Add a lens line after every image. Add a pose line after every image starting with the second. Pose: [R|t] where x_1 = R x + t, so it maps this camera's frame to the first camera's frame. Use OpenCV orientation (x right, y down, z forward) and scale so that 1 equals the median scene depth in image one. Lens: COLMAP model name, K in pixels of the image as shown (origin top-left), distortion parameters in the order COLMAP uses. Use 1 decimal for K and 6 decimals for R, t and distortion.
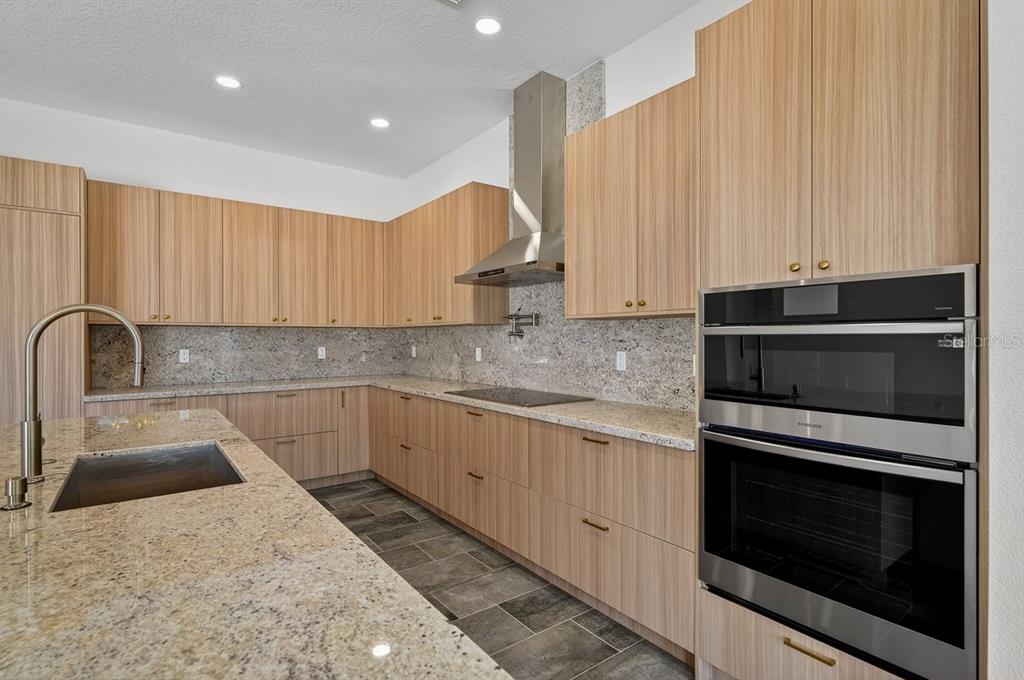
lens RADIAL K [[490.4, 0, 504.1], [0, 490.4, 337.8], [0, 0, 1]] dist [-0.004732, -0.000424]
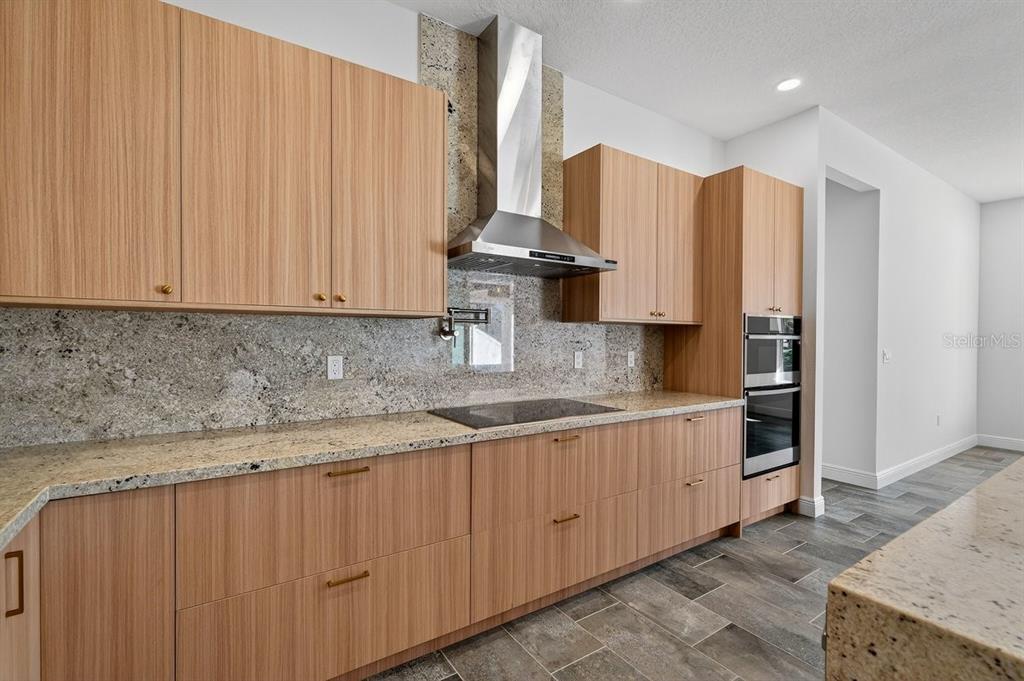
lens RADIAL K [[462.8, 0, 504.4], [0, 462.8, 338.6], [0, 0, 1]] dist [0.000823, -0.000052]
pose [[0.051472, 0.003501, 0.998668, -0.854733], [-0.002574, 0.999991, -0.003373, 0.002147], [-0.998671, -0.002397, 0.051480, 1.145270]]
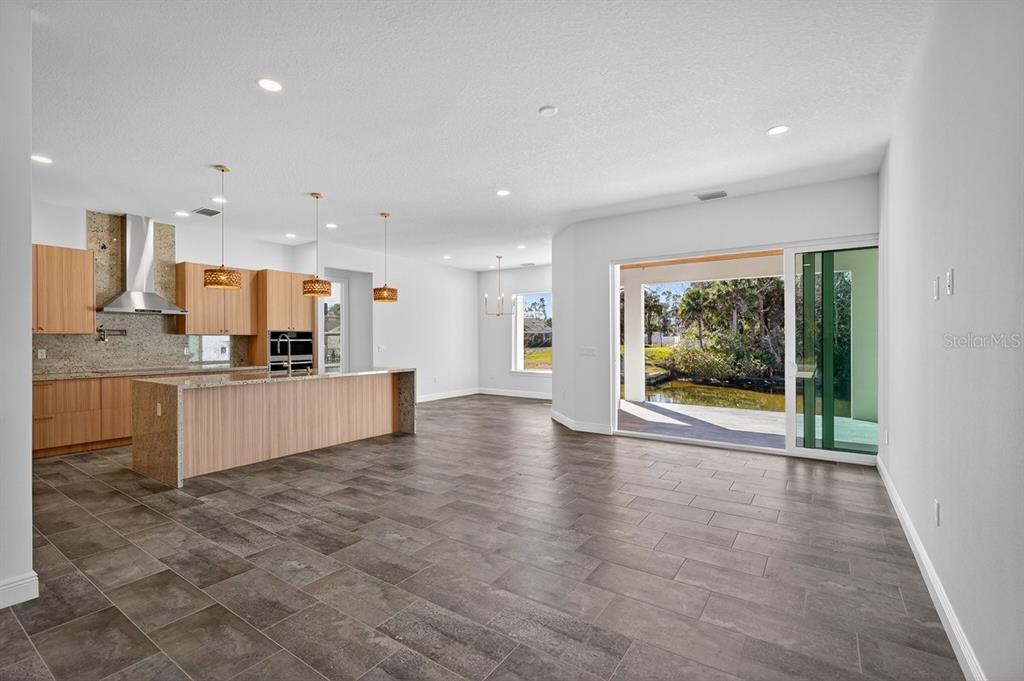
lens RADIAL K [[462.8, 0, 504.4], [0, 462.8, 338.6], [0, 0, 1]] dist [0.000823, -0.000052]
pose [[-0.331150, 0.007489, 0.943548, -2.626184], [0.004323, 0.999970, -0.006419, 0.004612], [-0.943568, 0.001953, -0.331173, 0.252578]]
